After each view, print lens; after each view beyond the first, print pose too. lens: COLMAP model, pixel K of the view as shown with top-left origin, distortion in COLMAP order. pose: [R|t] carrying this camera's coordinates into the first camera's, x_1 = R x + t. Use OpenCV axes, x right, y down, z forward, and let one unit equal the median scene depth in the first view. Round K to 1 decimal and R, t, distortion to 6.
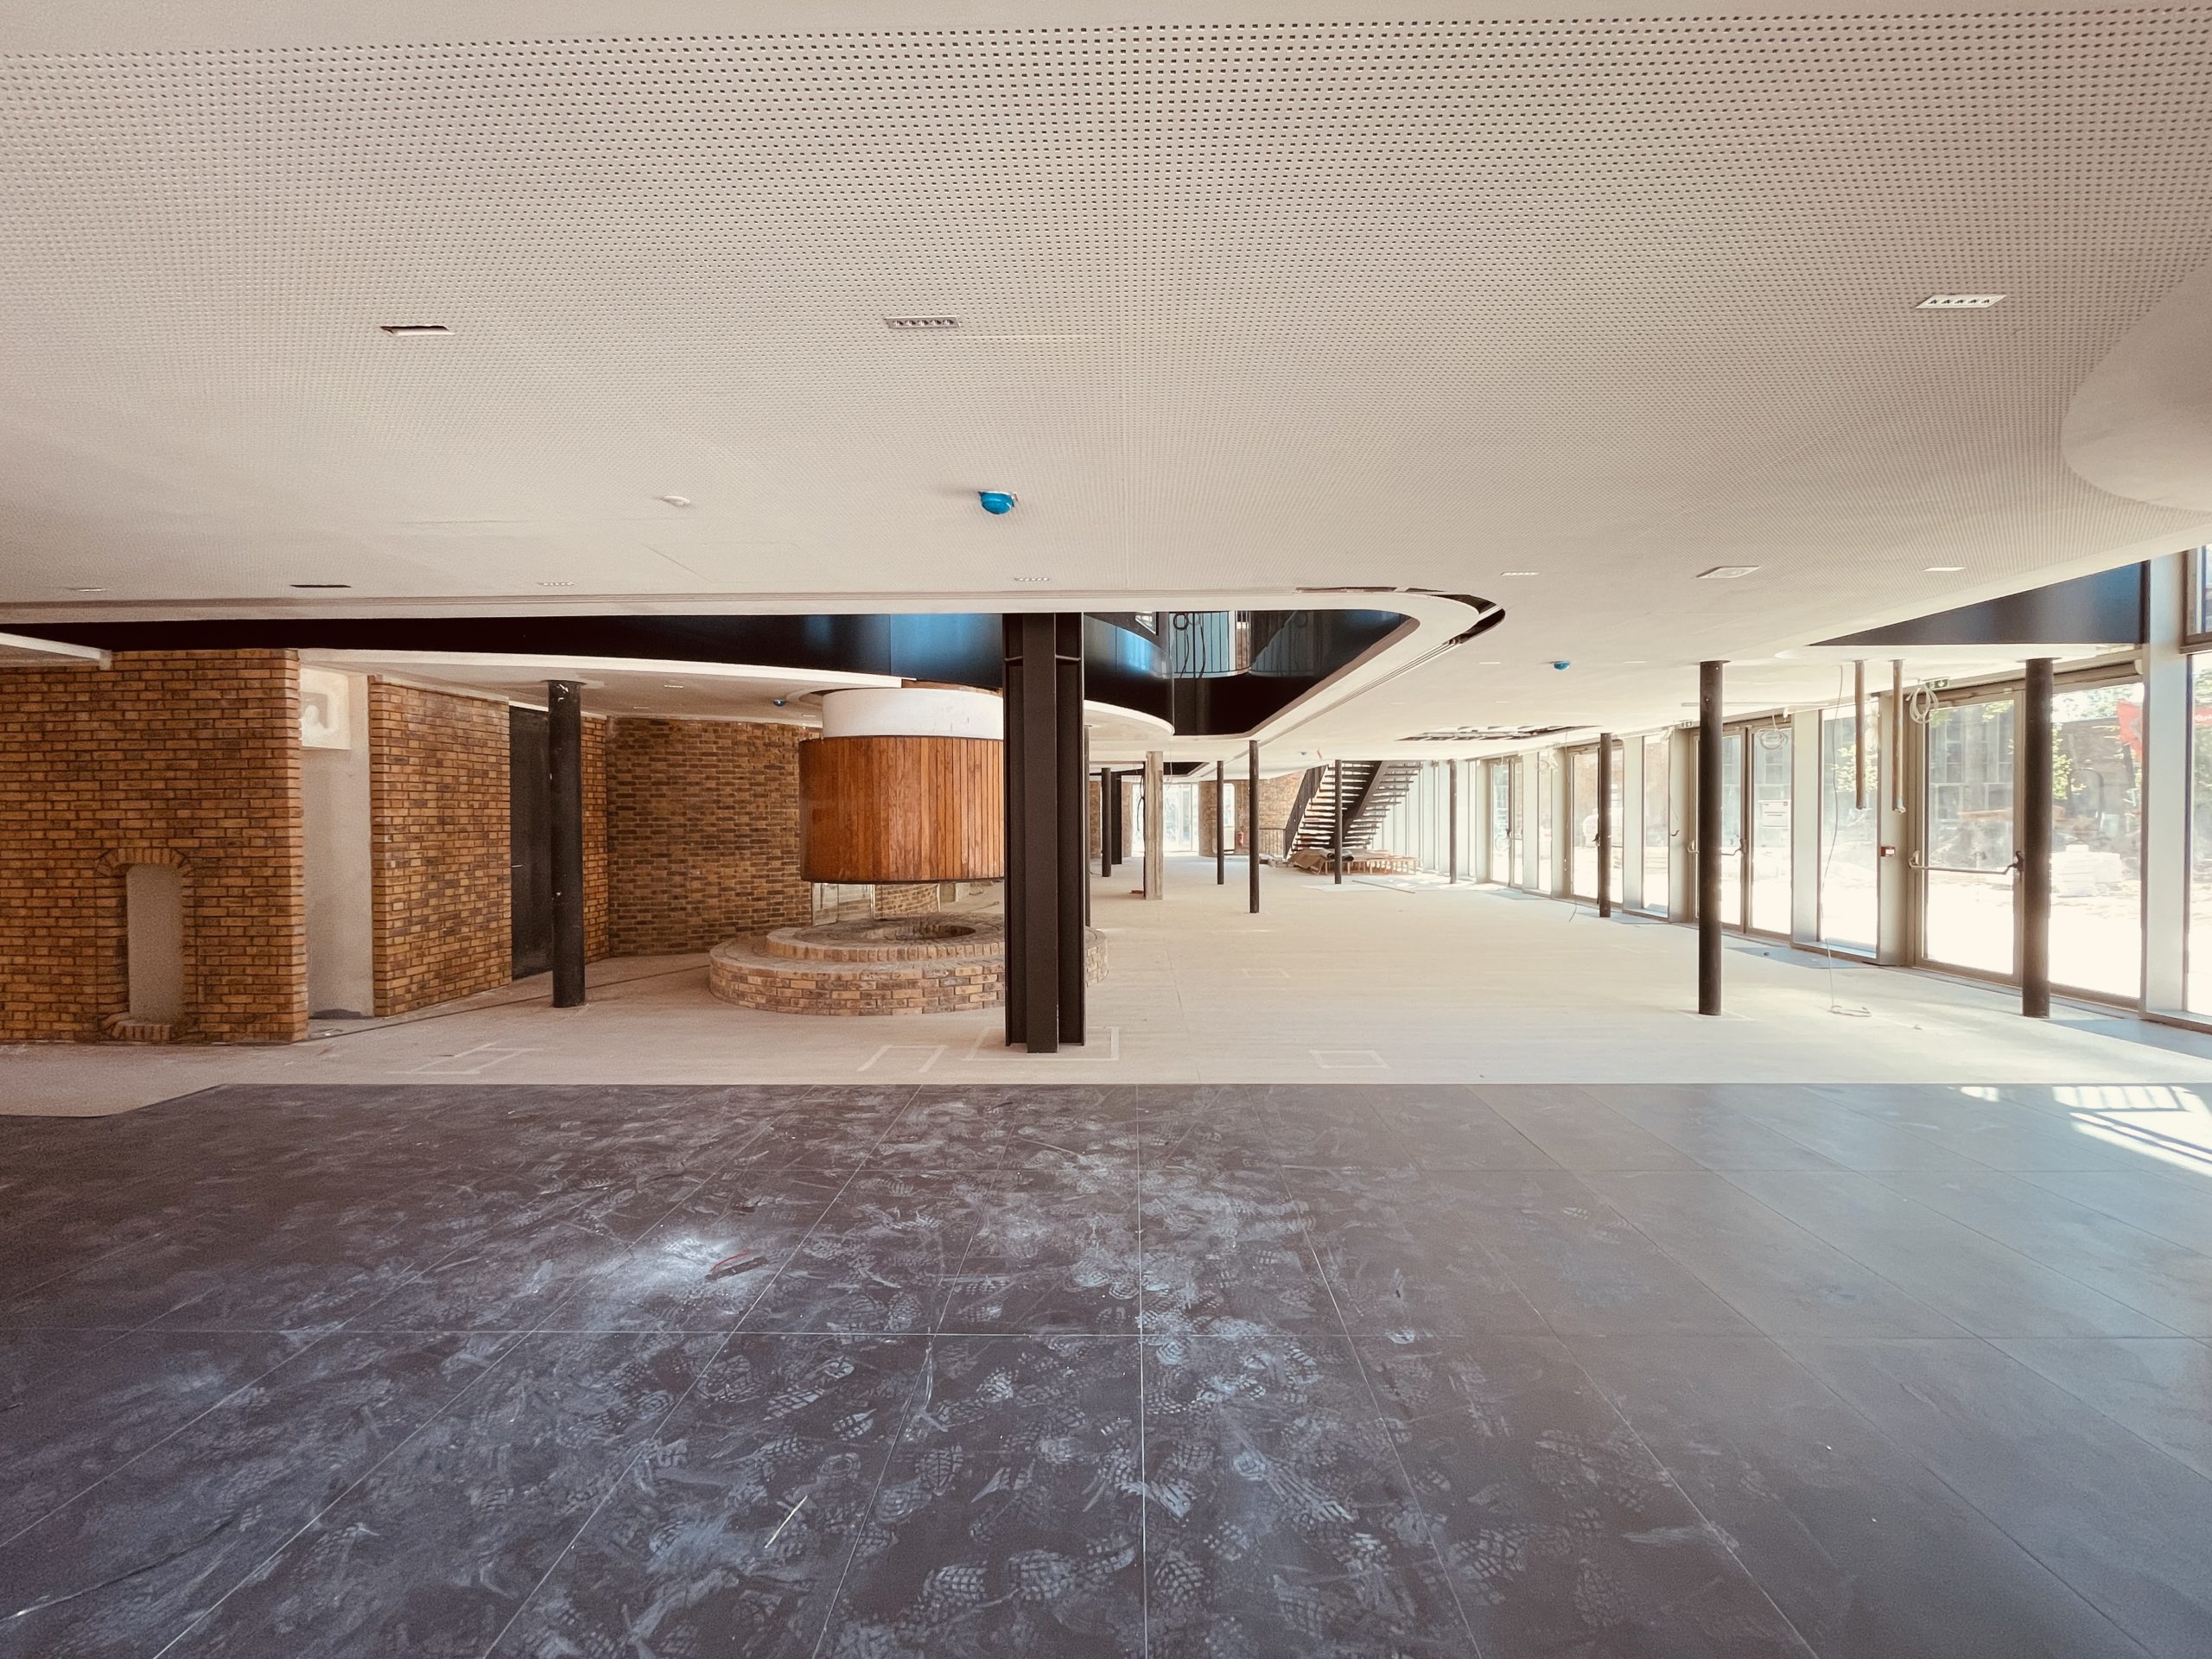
lens RADIAL K [[891.9, 0, 1107.0], [0, 891.9, 825.9], [0, 0, 1]] dist [0.002758, -0.000337]
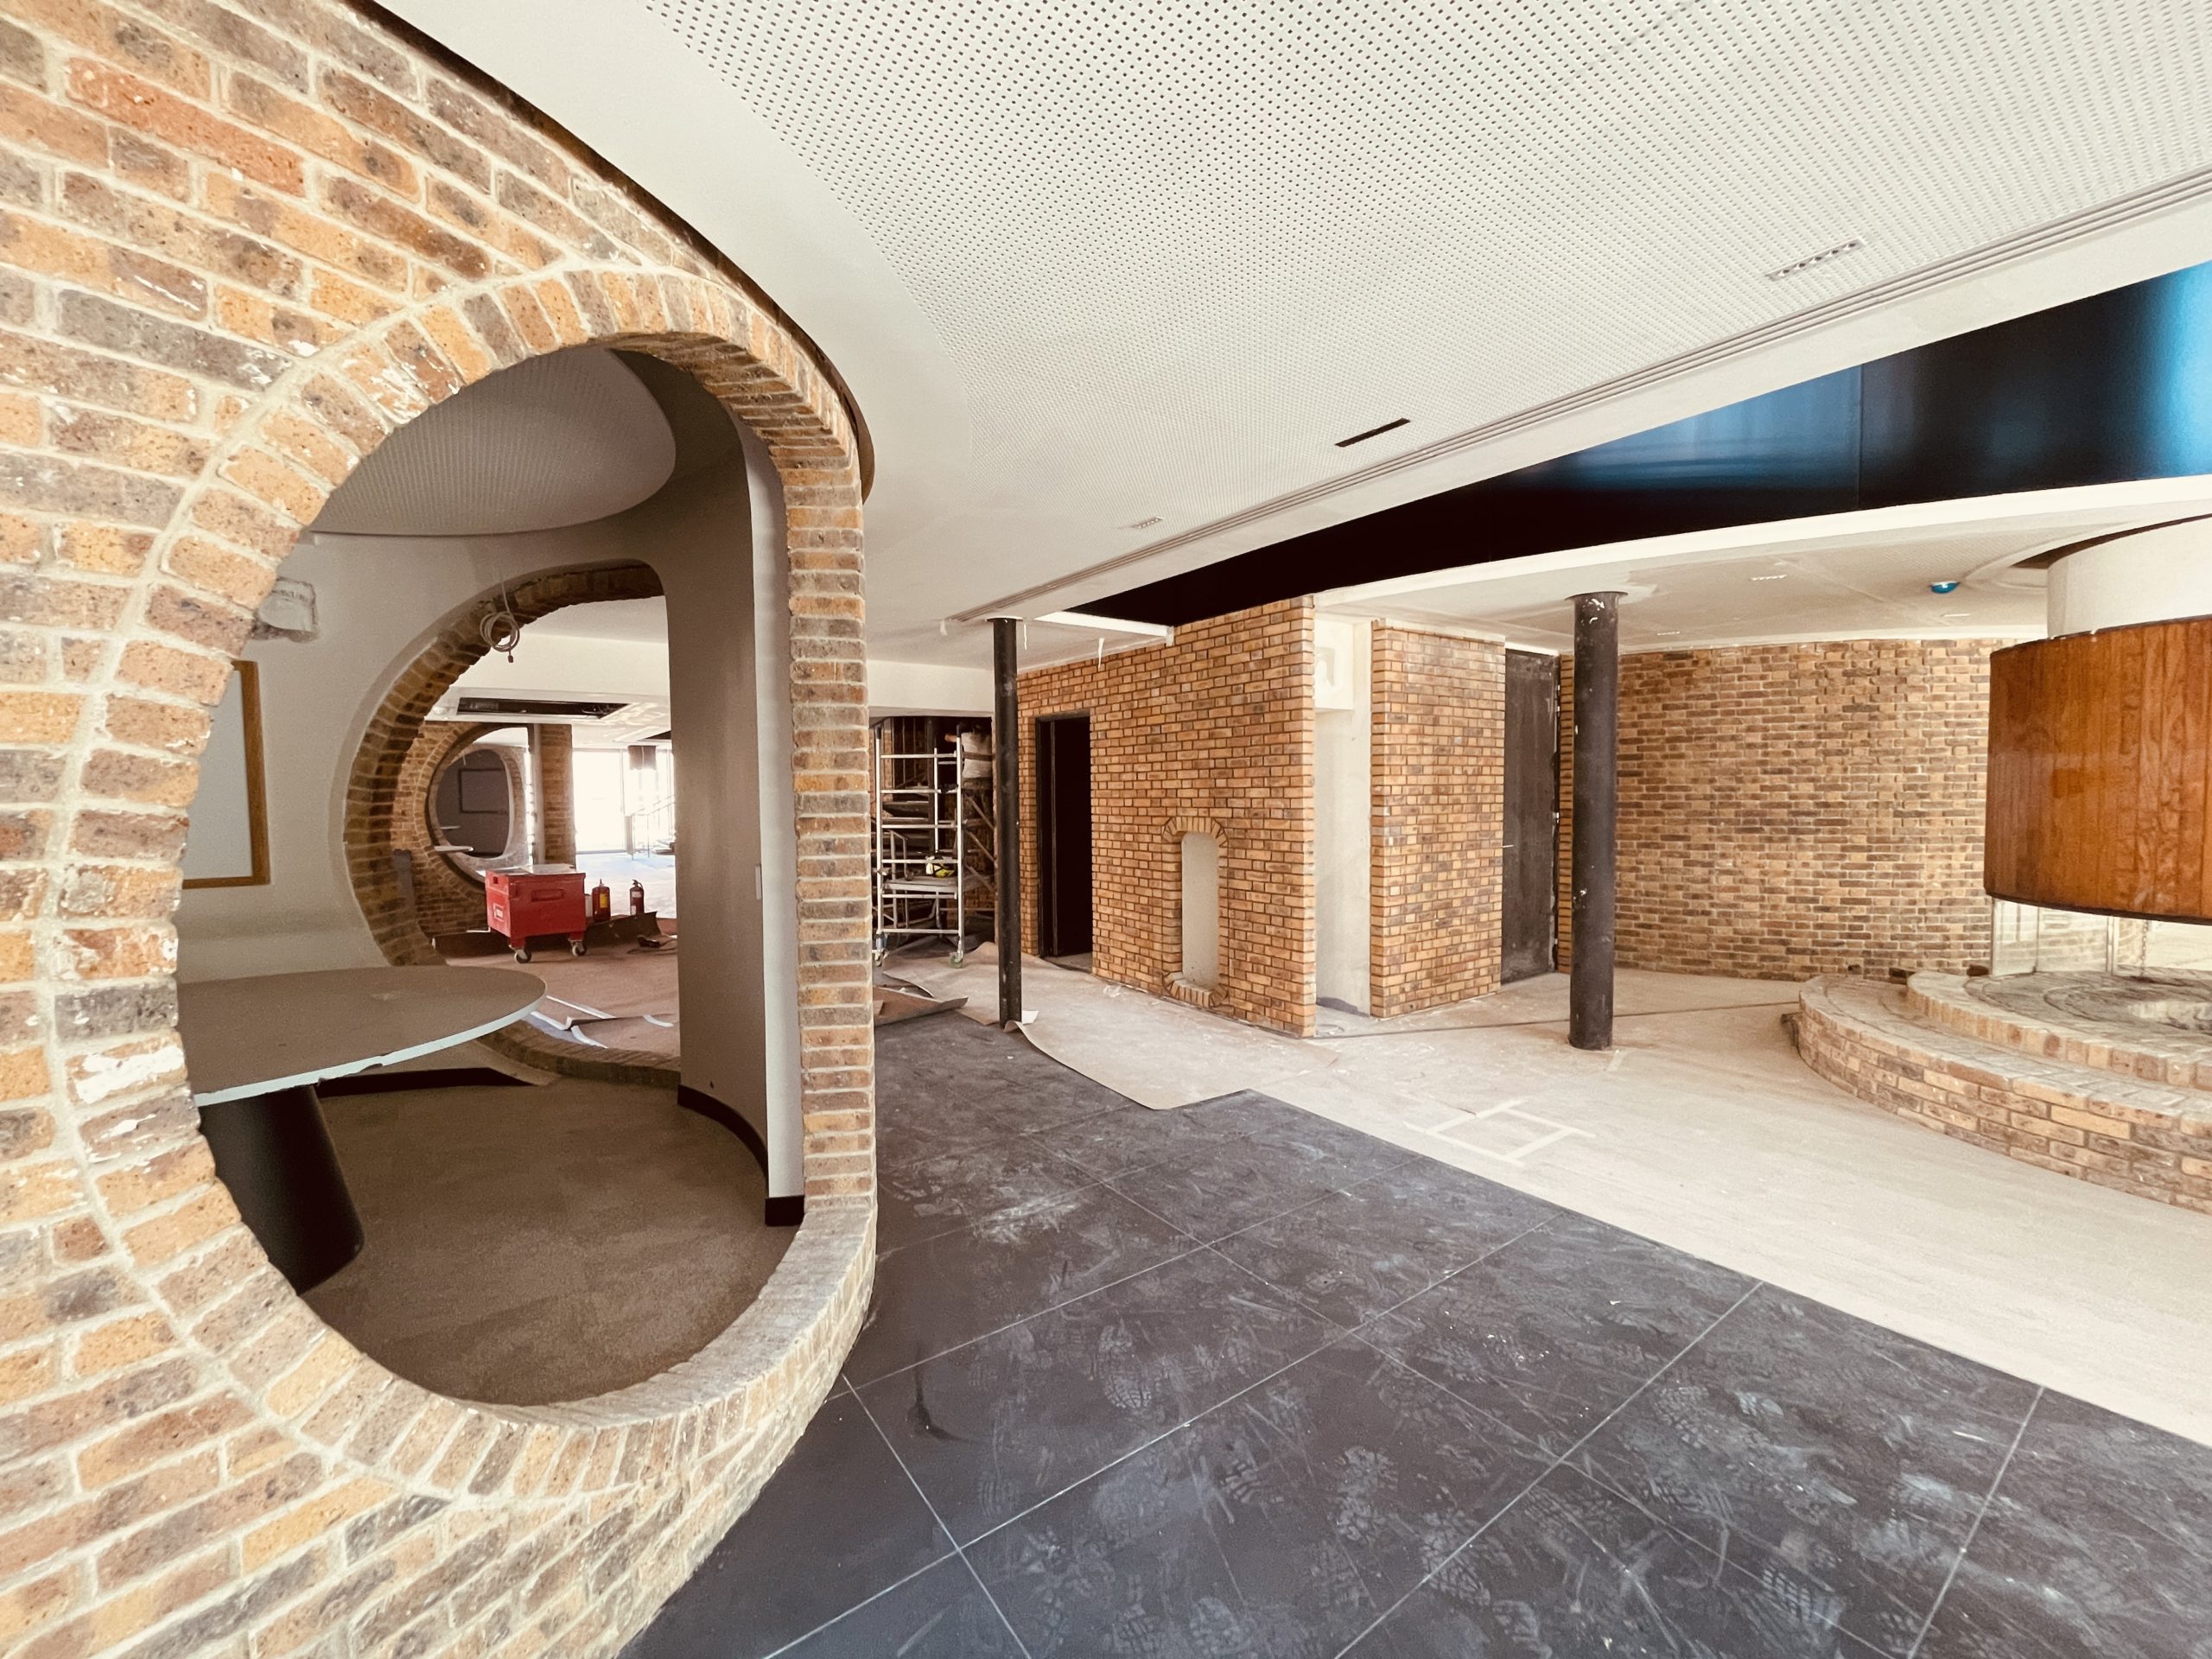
lens RADIAL K [[891.9, 0, 1107.0], [0, 891.9, 827.3], [0, 0, 1]] dist [0.002758, -0.000337]
pose [[0.600009, 0.035528, -0.799204, -0.281911], [-0.006276, 0.999192, 0.039706, -0.002692], [0.799968, -0.018808, 0.599747, 0.272287]]
